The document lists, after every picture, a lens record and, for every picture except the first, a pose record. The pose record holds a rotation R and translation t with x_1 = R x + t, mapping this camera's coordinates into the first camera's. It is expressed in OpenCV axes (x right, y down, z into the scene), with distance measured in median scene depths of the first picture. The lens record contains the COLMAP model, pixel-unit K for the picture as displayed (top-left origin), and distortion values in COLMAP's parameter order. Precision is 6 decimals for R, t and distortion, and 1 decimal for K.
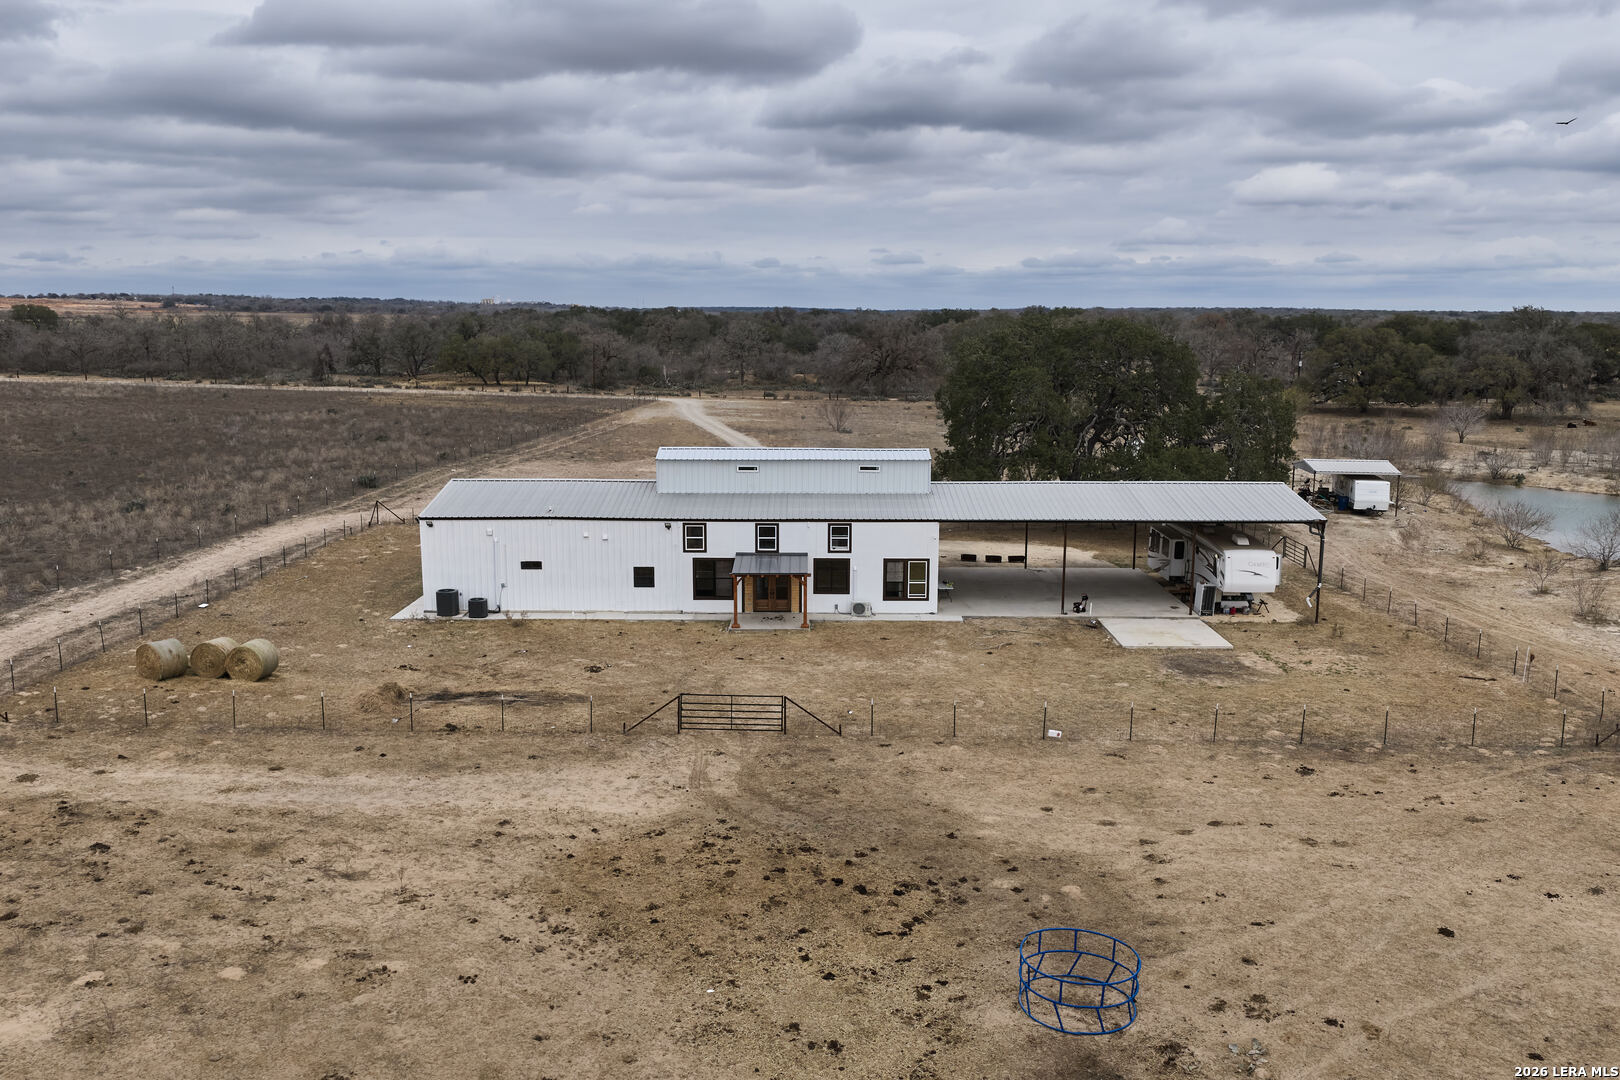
lens RADIAL K [[1336.5, 0, 812.3], [0, 1336.5, 548.8], [0, 0, 1]] dist [0.033385, -0.047834]
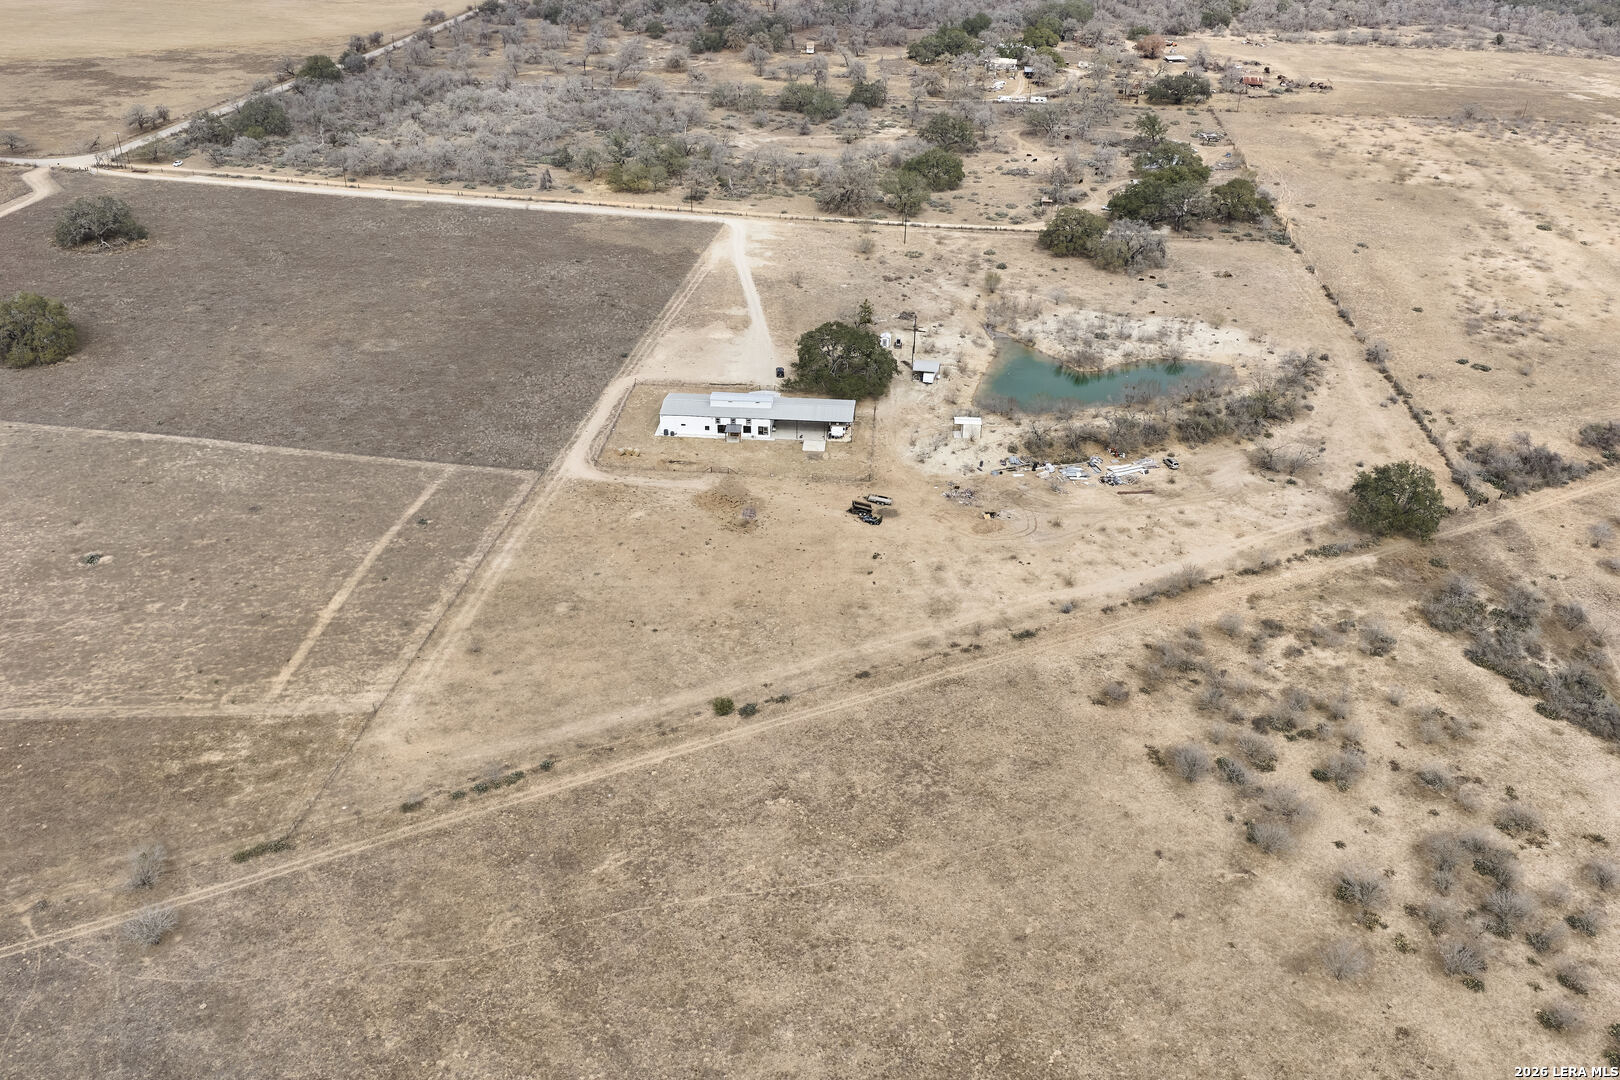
lens RADIAL K [[1336.5, 0, 812.3], [0, 1336.5, 548.8], [0, 0, 1]] dist [0.033385, -0.047834]
pose [[0.997558, 0.041073, -0.056493, 0.524124], [-0.020119, 0.943512, 0.330727, -1.138053], [0.066885, -0.328783, 0.942034, -3.530339]]
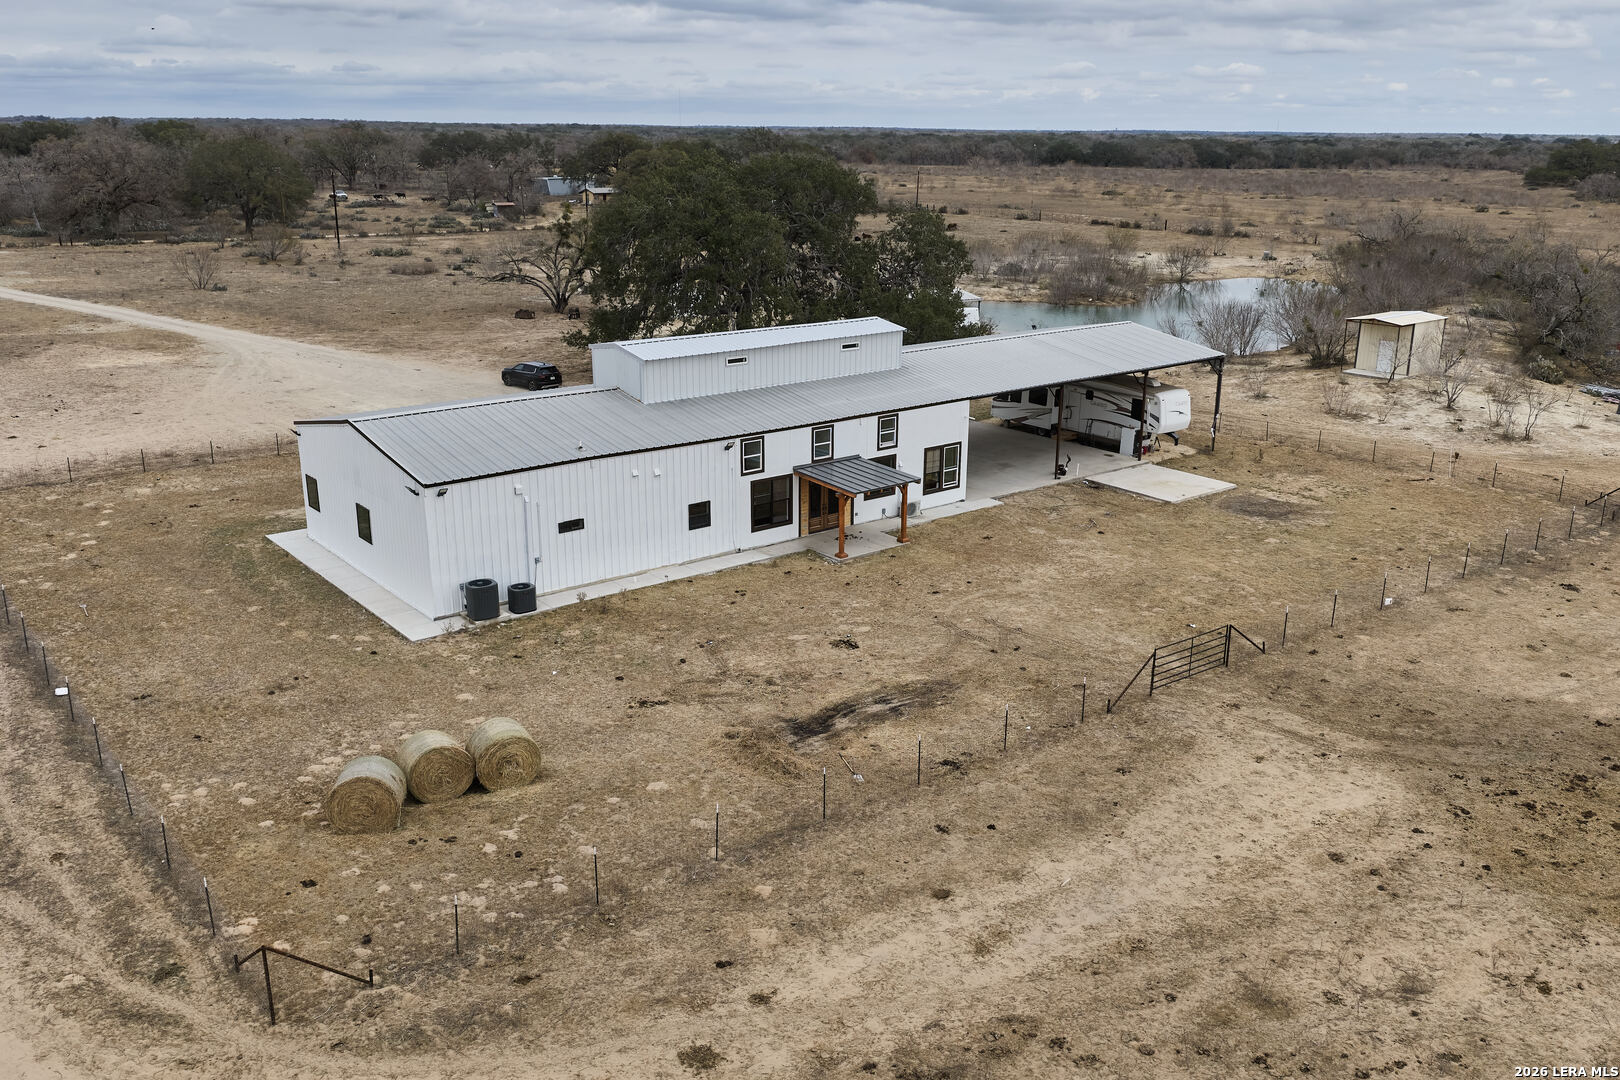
lens RADIAL K [[1336.5, 0, 812.3], [0, 1336.5, 548.8], [0, 0, 1]] dist [0.033385, -0.047834]
pose [[0.782329, -0.186015, 0.594440, -0.543071], [0.106300, 0.980237, 0.166840, -0.083075], [-0.613727, -0.067335, 0.786642, 0.346073]]
